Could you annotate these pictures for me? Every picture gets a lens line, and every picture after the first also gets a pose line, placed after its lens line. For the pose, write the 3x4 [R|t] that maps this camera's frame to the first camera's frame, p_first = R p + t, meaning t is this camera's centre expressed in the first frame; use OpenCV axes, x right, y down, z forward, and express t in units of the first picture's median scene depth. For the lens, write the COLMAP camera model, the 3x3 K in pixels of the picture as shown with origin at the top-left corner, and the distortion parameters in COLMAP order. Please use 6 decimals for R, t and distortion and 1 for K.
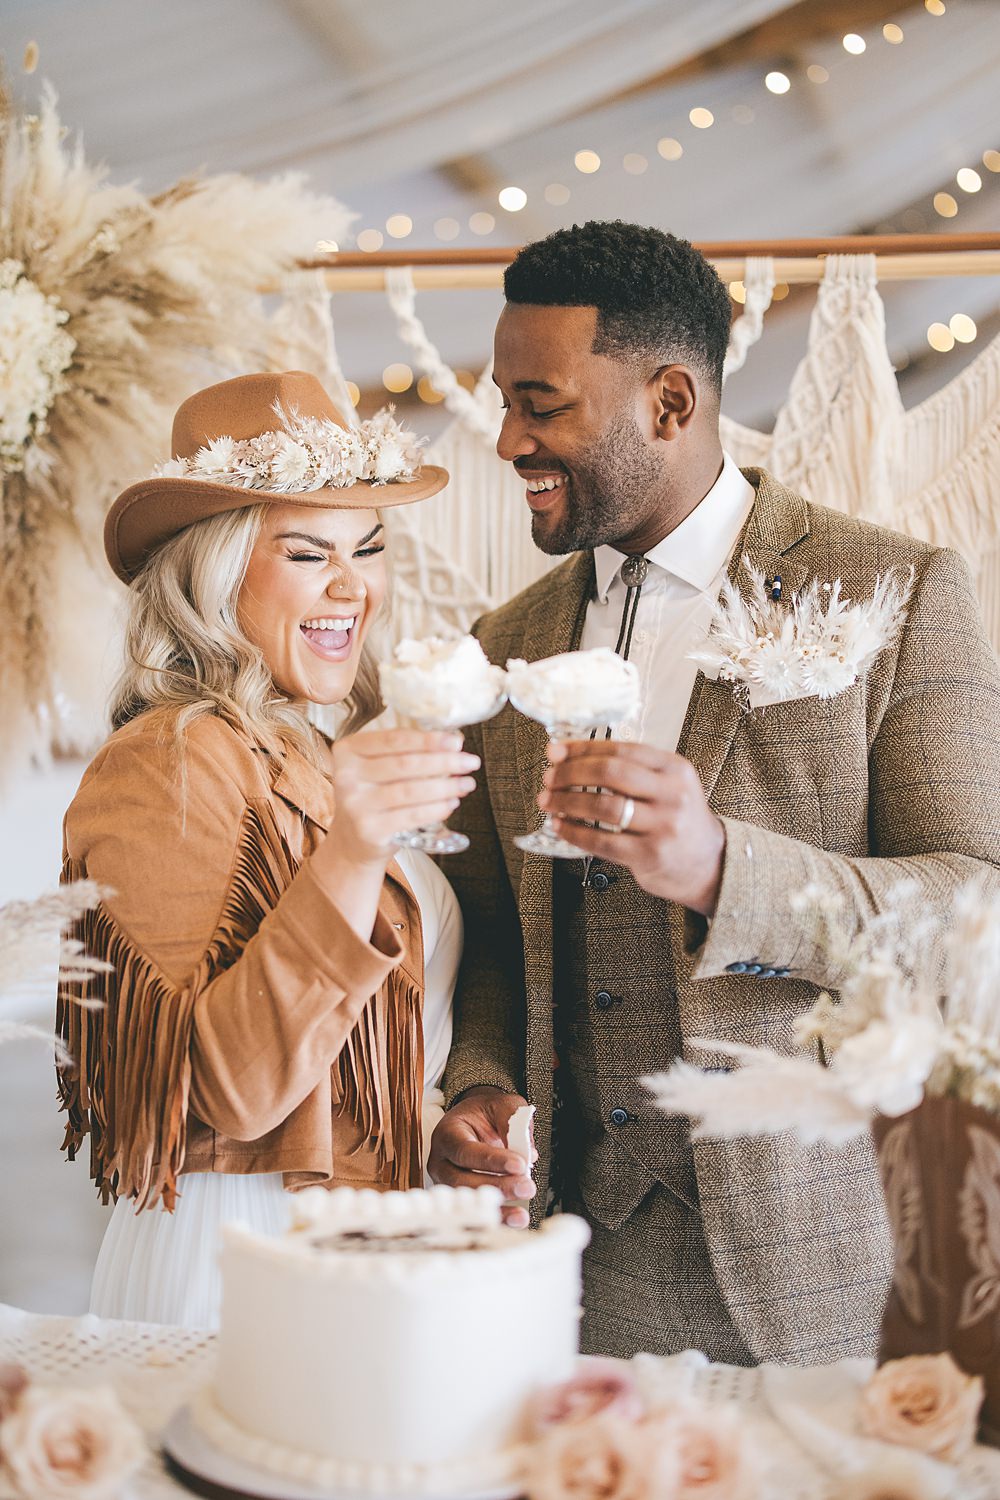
lens RADIAL K [[2305.9, 0, 504.3], [0, 2305.9, 747.7], [0, 0, 1]] dist [-0.027527, 0.000478]
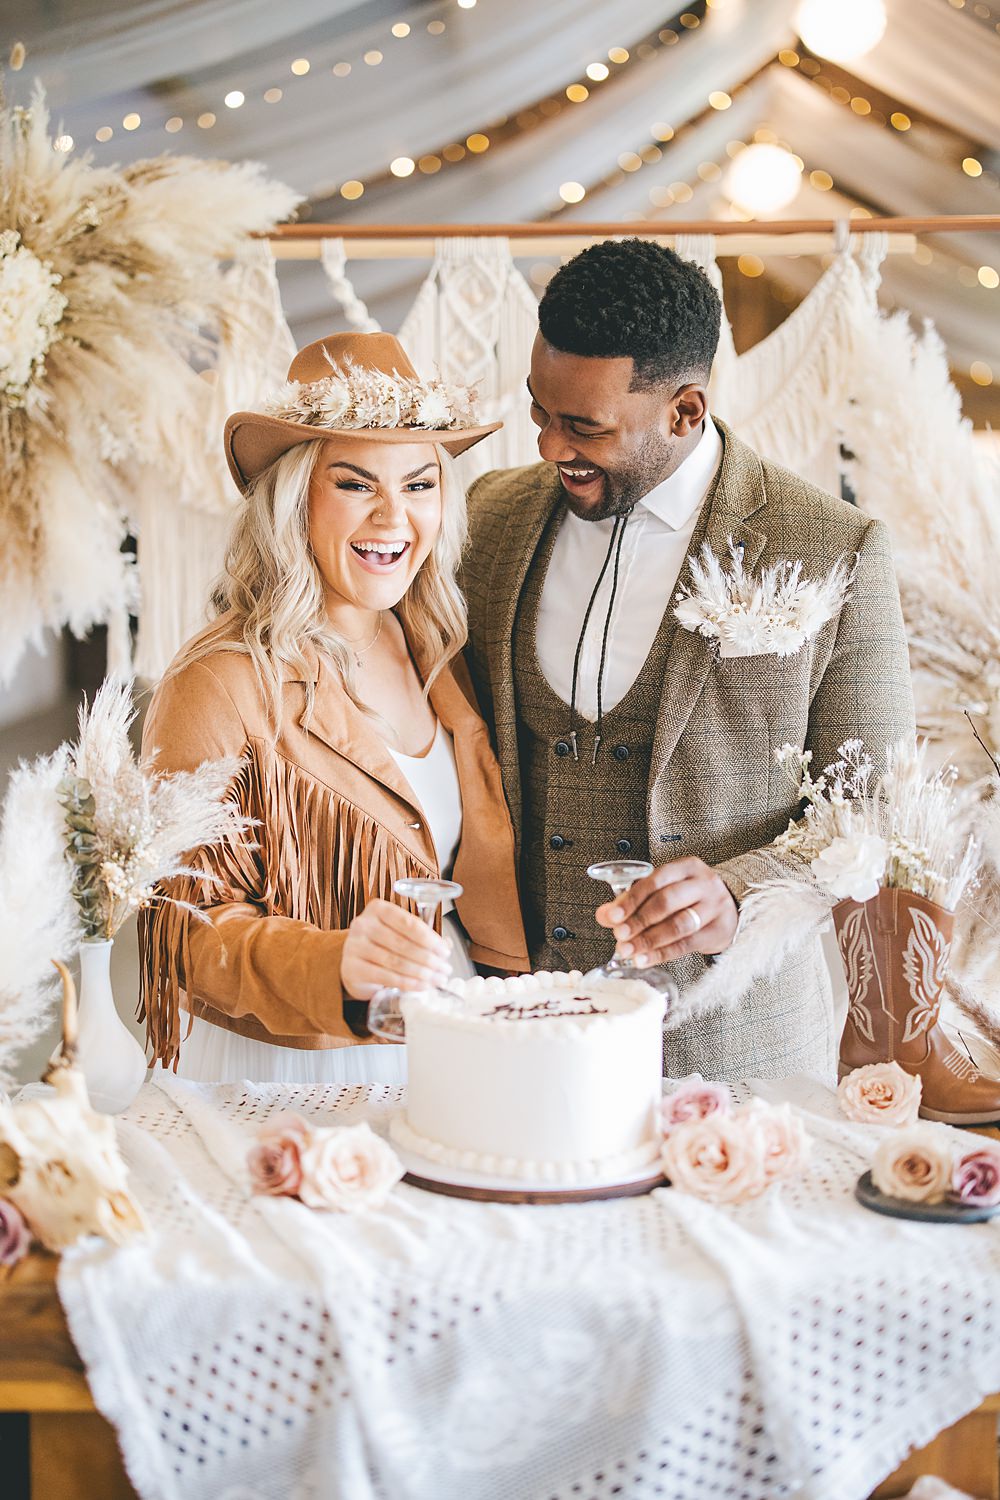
lens RADIAL K [[2122.6, 0, 500.0], [0, 2122.6, 750.0], [0, 0, 1]] dist [-0.026480, 0.042867]
pose [[0.981464, -0.040059, 0.187411, -0.181750], [0.022352, 0.995163, 0.095657, -0.041989], [-0.190336, -0.089695, 0.977613, -0.155589]]
